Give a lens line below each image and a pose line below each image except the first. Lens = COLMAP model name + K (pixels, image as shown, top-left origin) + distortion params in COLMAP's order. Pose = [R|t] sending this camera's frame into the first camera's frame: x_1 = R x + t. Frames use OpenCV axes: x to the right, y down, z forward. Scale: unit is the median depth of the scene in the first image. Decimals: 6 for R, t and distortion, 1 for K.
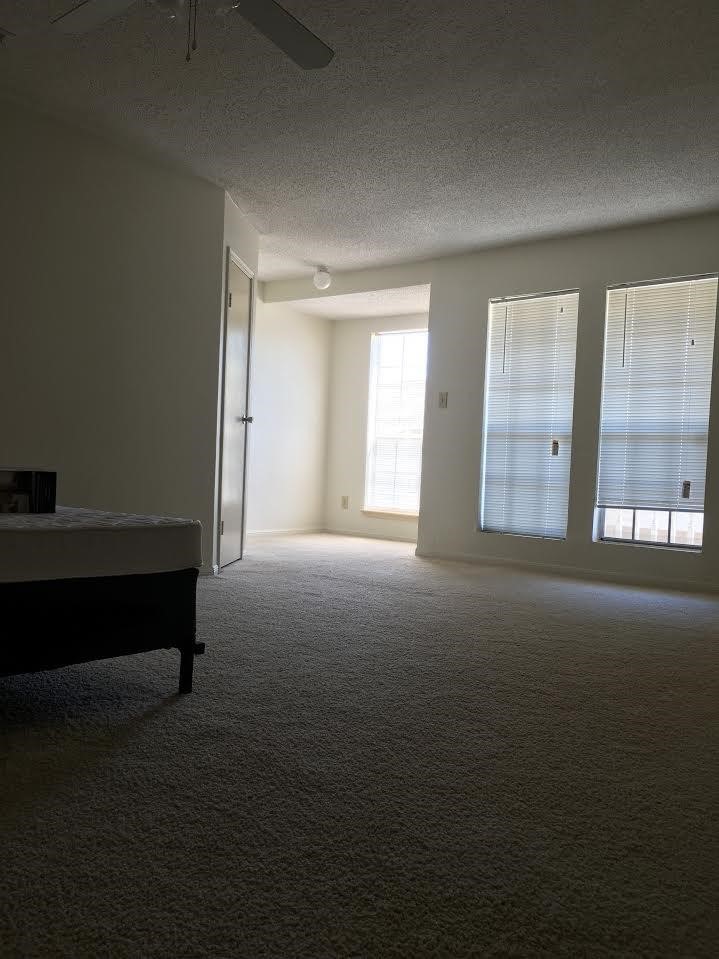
lens RADIAL K [[821.1, 0, 359.5], [0, 821.1, 479.5], [0, 0, 1]] dist [0.051936, -0.012412]
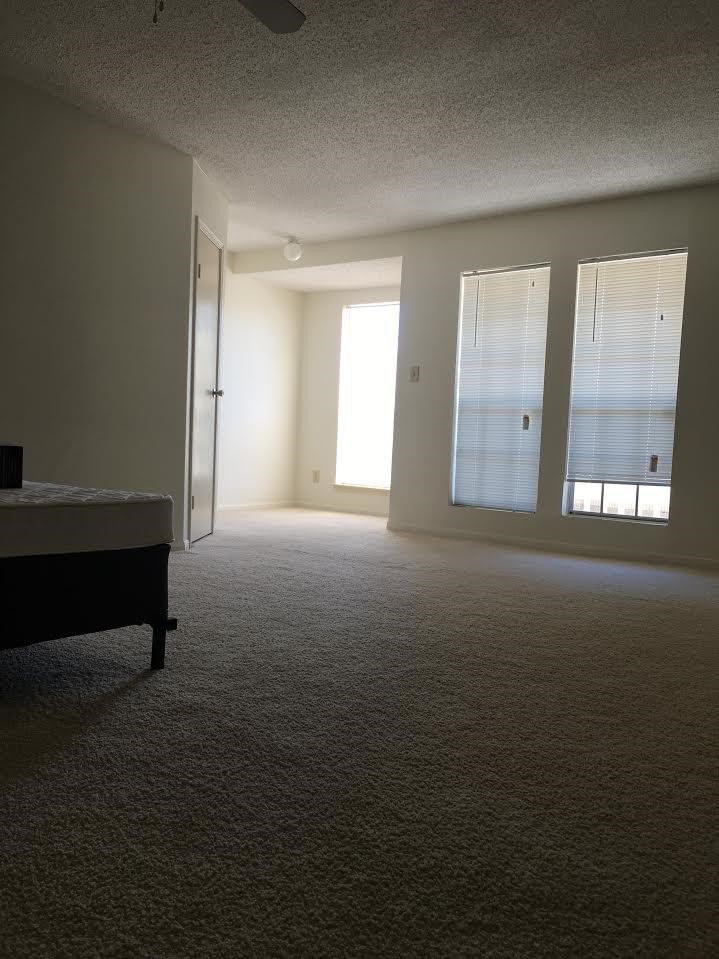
lens RADIAL K [[821.1, 0, 359.5], [0, 821.1, 479.5], [0, 0, 1]] dist [0.051936, -0.012412]
pose [[0.999365, -0.001159, 0.035605, -0.002172], [0.000020, 0.999489, 0.031964, -0.001065], [-0.035624, -0.031943, 0.998855, 0.003077]]
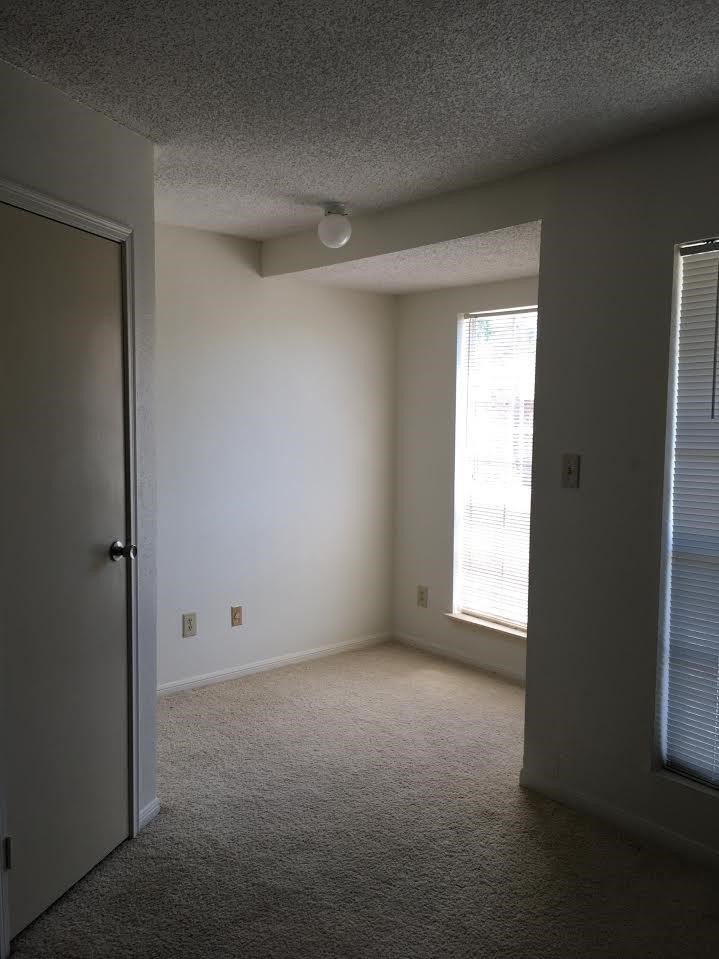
lens RADIAL K [[821.1, 0, 359.5], [0, 821.1, 479.5], [0, 0, 1]] dist [0.051936, -0.012412]
pose [[0.979484, -0.019186, -0.200605, 0.163804], [0.031167, 0.997903, 0.056736, -0.257346], [0.199096, -0.061824, 0.978028, 1.090263]]
